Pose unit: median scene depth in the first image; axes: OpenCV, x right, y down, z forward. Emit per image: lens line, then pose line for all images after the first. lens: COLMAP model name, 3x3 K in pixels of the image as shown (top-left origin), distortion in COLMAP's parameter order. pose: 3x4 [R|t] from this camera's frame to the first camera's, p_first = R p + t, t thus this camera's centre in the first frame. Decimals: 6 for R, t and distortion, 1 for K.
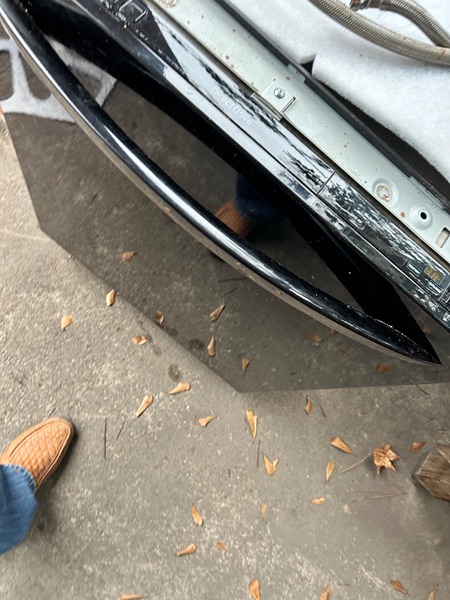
lens RADIAL K [[465.2, 0, 225.0], [0, 465.2, 300.0], [0, 0, 1]] dist [0.056785, -0.095801]
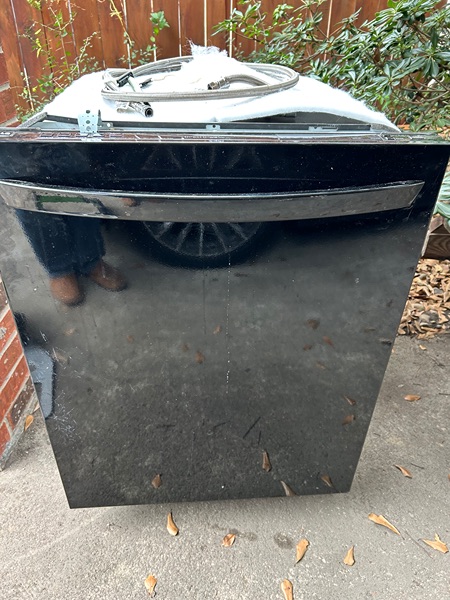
lens RADIAL K [[465.2, 0, 225.0], [0, 465.2, 300.0], [0, 0, 1]] dist [0.056785, -0.095801]
pose [[0.725876, -0.560414, 0.398799, -0.283755], [0.687418, 0.571109, -0.448653, 0.216998], [0.023674, 0.599808, 0.799794, 0.027140]]
